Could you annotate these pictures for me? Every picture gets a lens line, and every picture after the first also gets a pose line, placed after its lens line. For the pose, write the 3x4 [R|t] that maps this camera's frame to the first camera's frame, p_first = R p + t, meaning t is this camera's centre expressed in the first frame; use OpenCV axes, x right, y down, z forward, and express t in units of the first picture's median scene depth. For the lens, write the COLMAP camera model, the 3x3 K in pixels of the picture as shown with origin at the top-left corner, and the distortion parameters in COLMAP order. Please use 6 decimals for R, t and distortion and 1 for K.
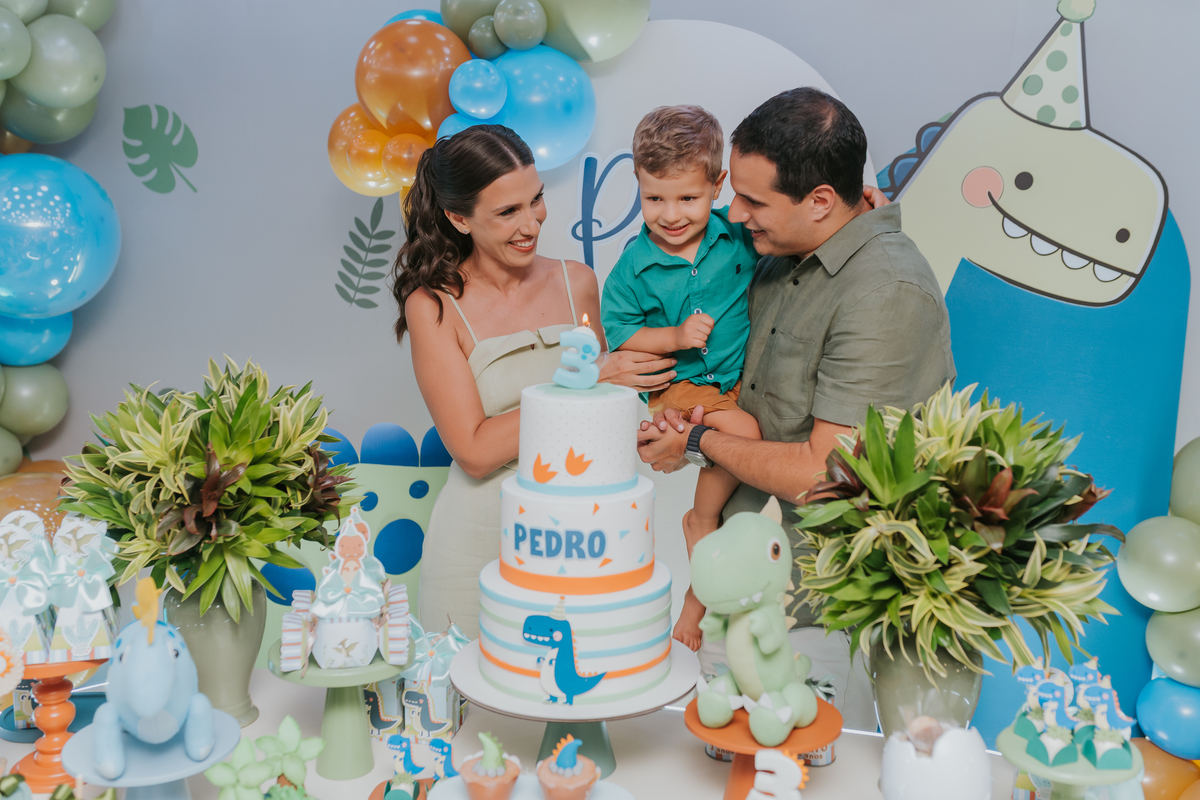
lens RADIAL K [[1149.9, 0, 592.2], [0, 1149.9, 400.8], [0, 0, 1]] dist [0.001684, 0.000000]
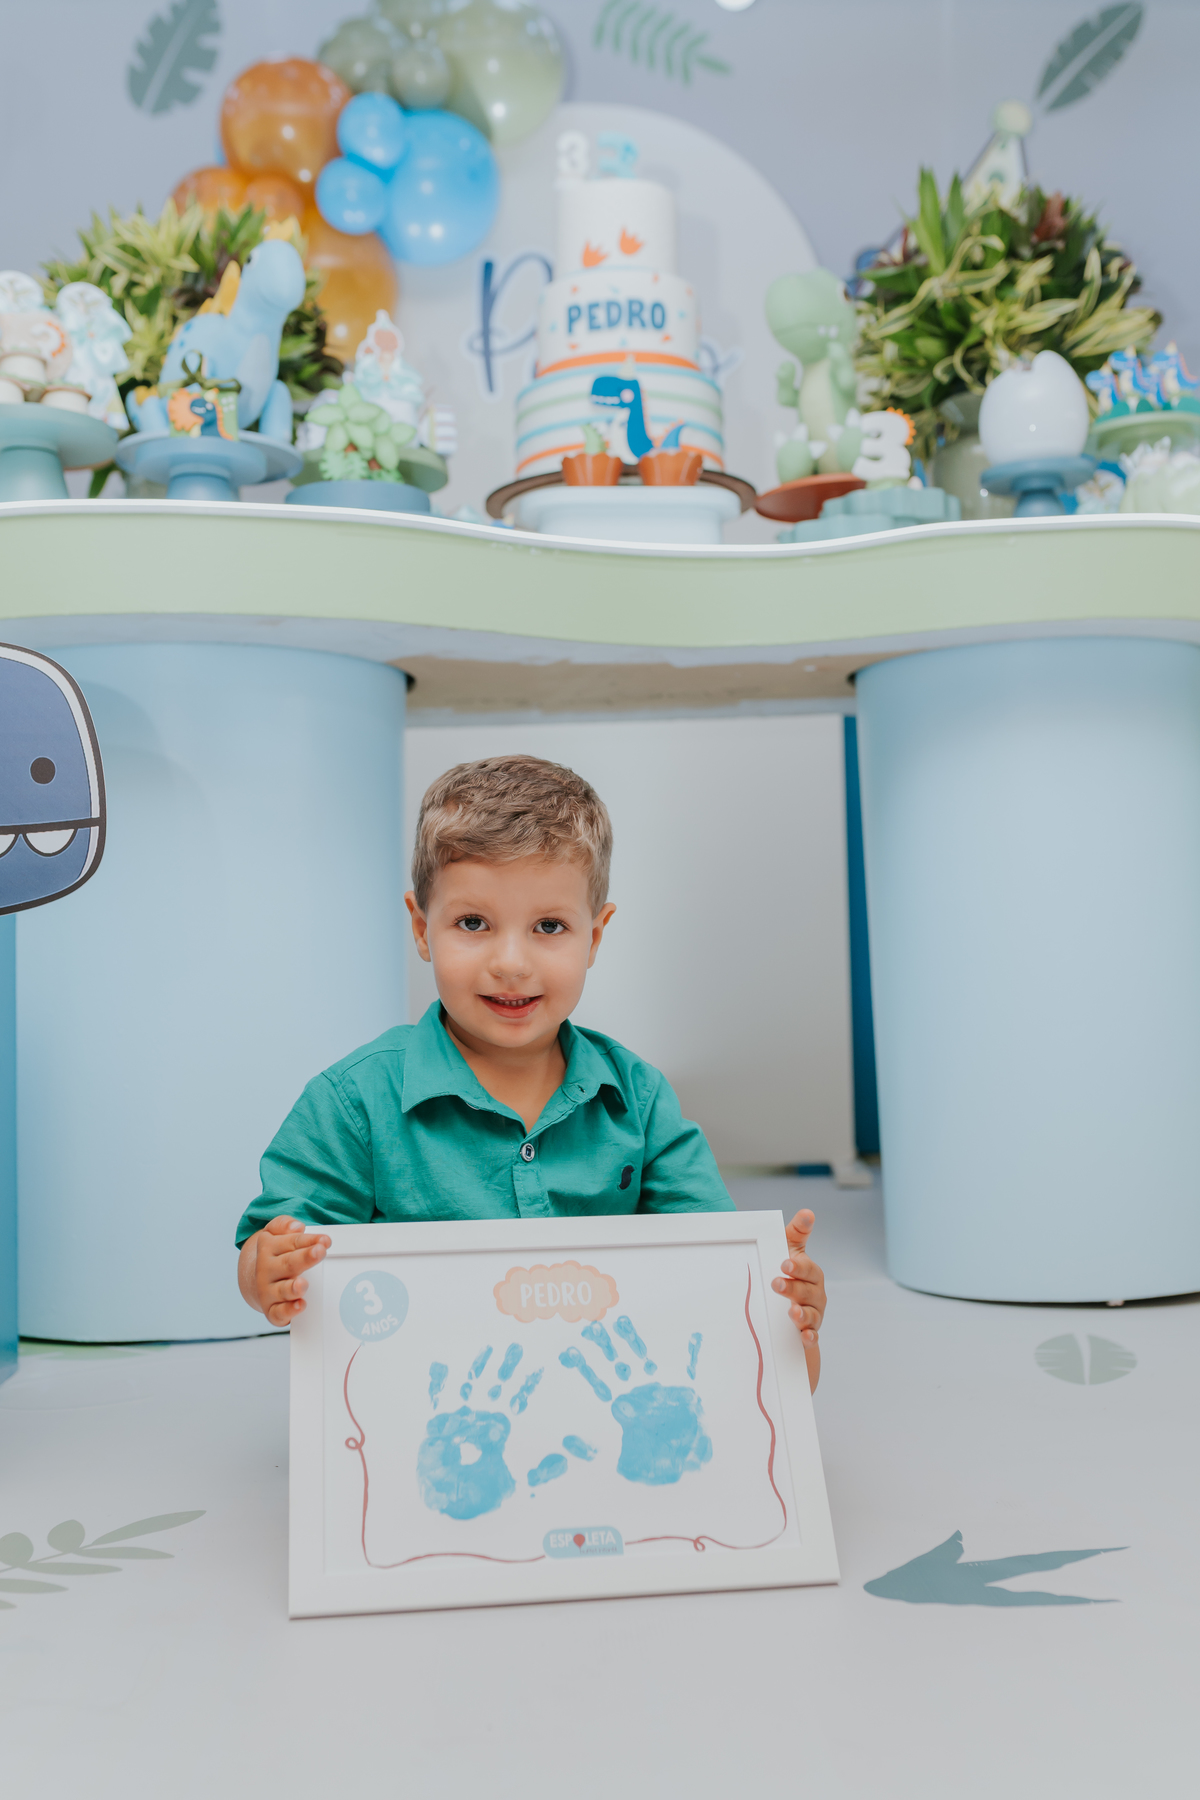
lens RADIAL K [[1858.5, 0, 599.8], [0, 1858.5, 895.1], [0, 0, 1]] dist [0.003925, 0.000000]
pose [[0.976892, -0.022051, 0.212594, -0.374431], [0.066351, 0.976809, -0.203572, 0.887059], [-0.203175, 0.212974, 0.955700, -0.357629]]
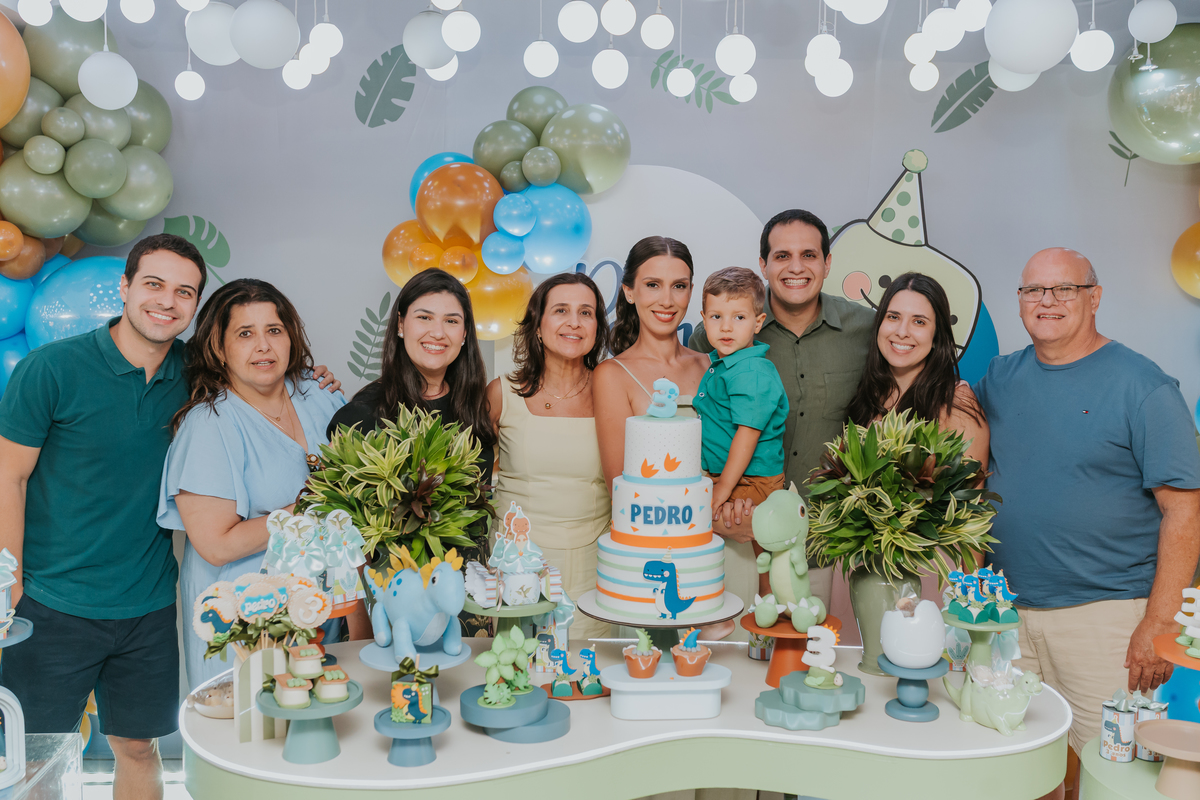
lens RADIAL K [[1149.9, 0, 597.8], [0, 1149.9, 393.4], [0, 0, 1]] dist [0.001684, 0.000000]
pose [[0.982844, -0.015086, 0.183821, -0.391744], [0.030408, 0.996264, -0.080824, 0.081407], [-0.181915, 0.085027, 0.979631, -0.513828]]
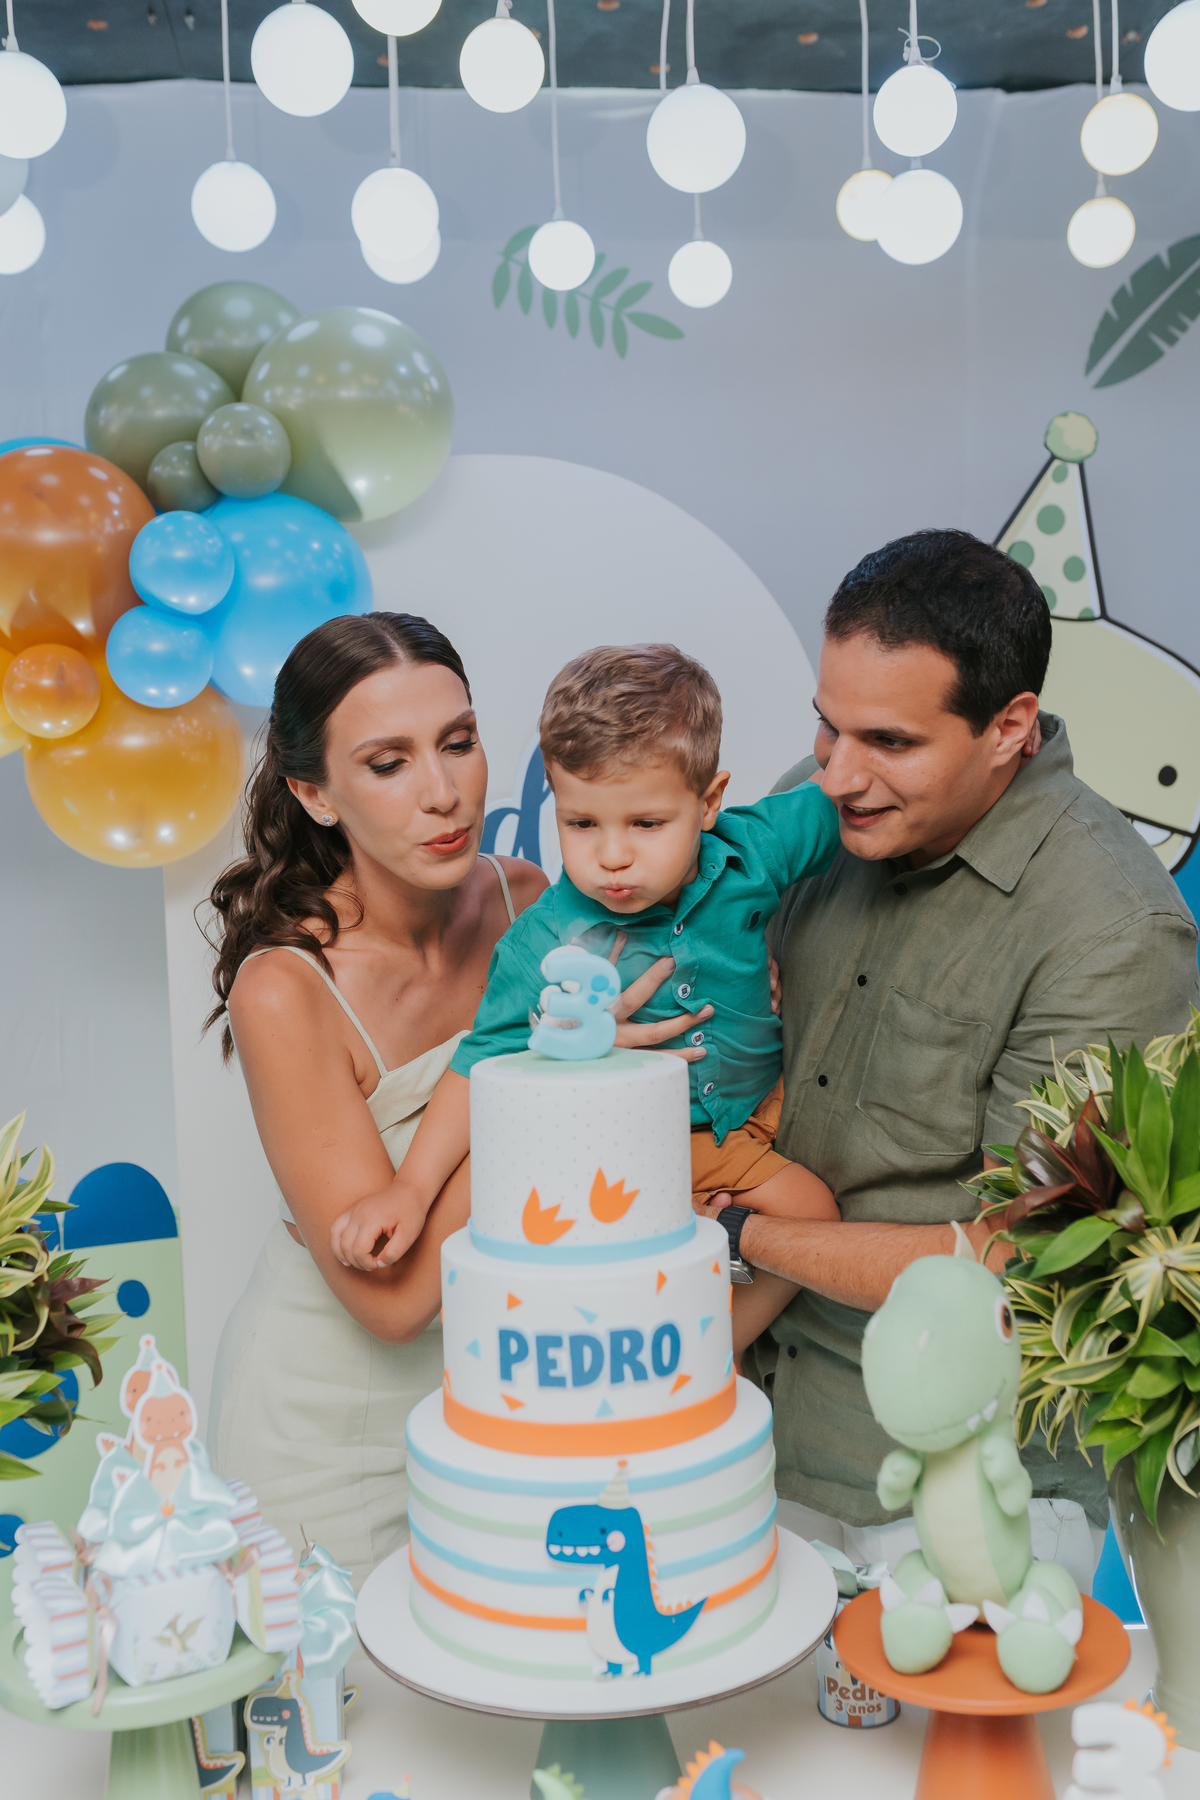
lens RADIAL K [[1724.9, 0, 575.9], [0, 1724.9, 933.3], [0, 0, 1]] dist [0.001684, 0.000000]
pose [[0.963269, -0.065431, 0.260446, -0.223053], [0.089739, 0.992538, -0.082553, -0.002545], [-0.253101, 0.102893, 0.961953, 0.229025]]
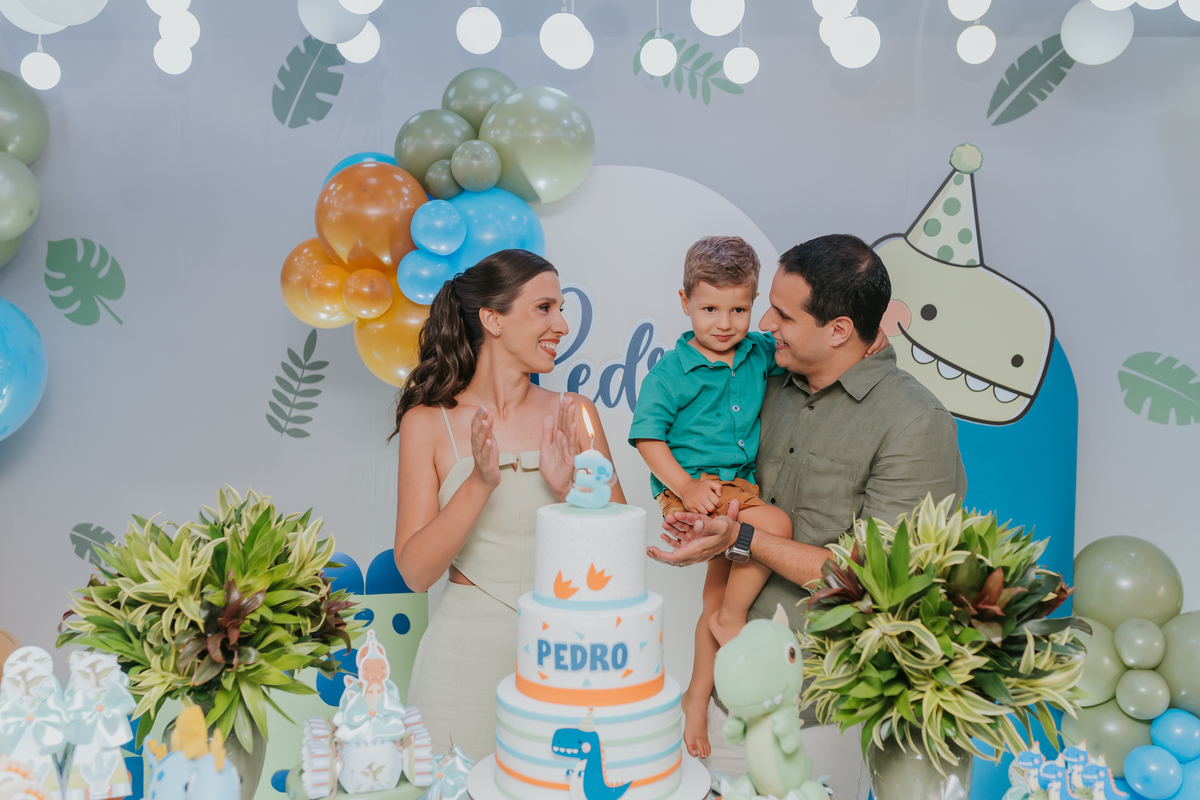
lens RADIAL K [[1149.9, 0, 595.0], [0, 1149.9, 395.4], [0, 0, 1]] dist [0.001684, 0.000000]
pose [[0.990963, -0.011195, 0.133665, -0.152405], [0.026454, 0.993250, -0.112937, 0.006327], [-0.131499, 0.115452, 0.984570, -0.056485]]
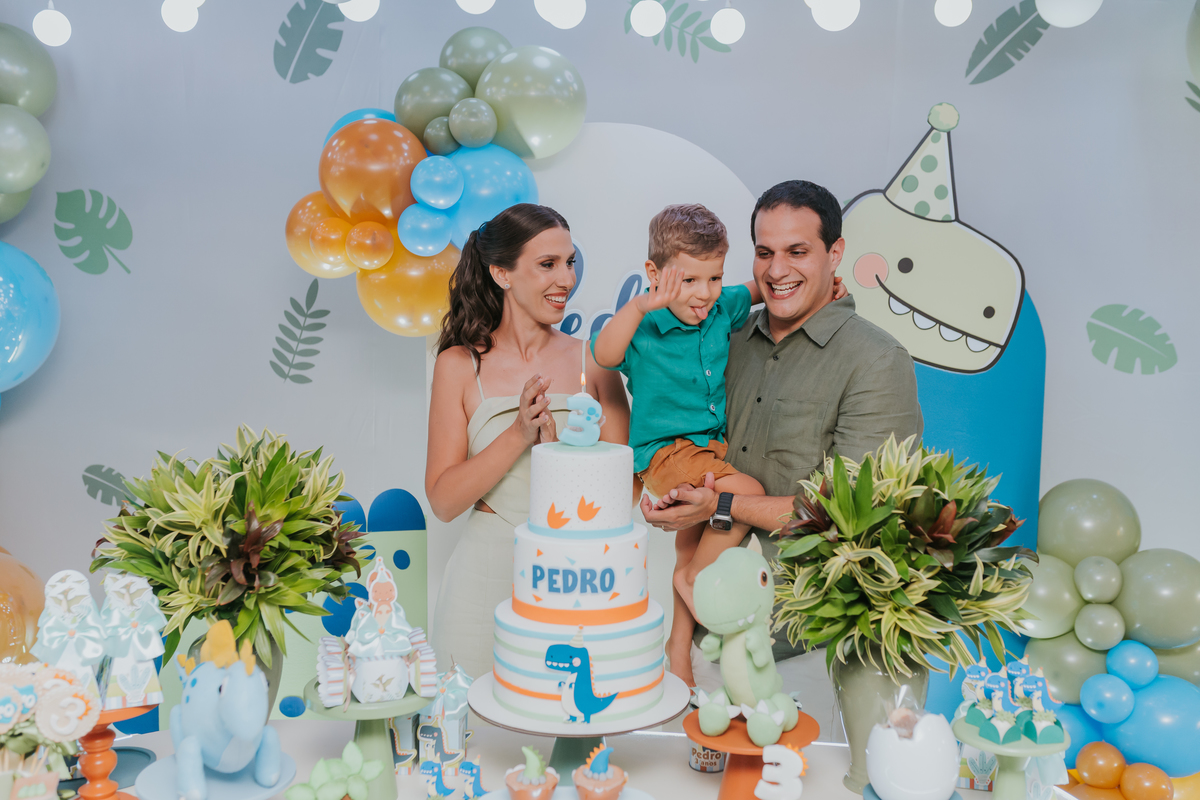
lens RADIAL K [[1149.9, 0, 593.7], [0, 1149.9, 395.3], [0, 0, 1]] dist [0.001684, 0.000000]
pose [[0.990134, -0.013397, 0.139484, -0.163800], [0.023359, 0.997271, -0.070028, 0.020192], [-0.138165, 0.072596, 0.987745, -0.144839]]
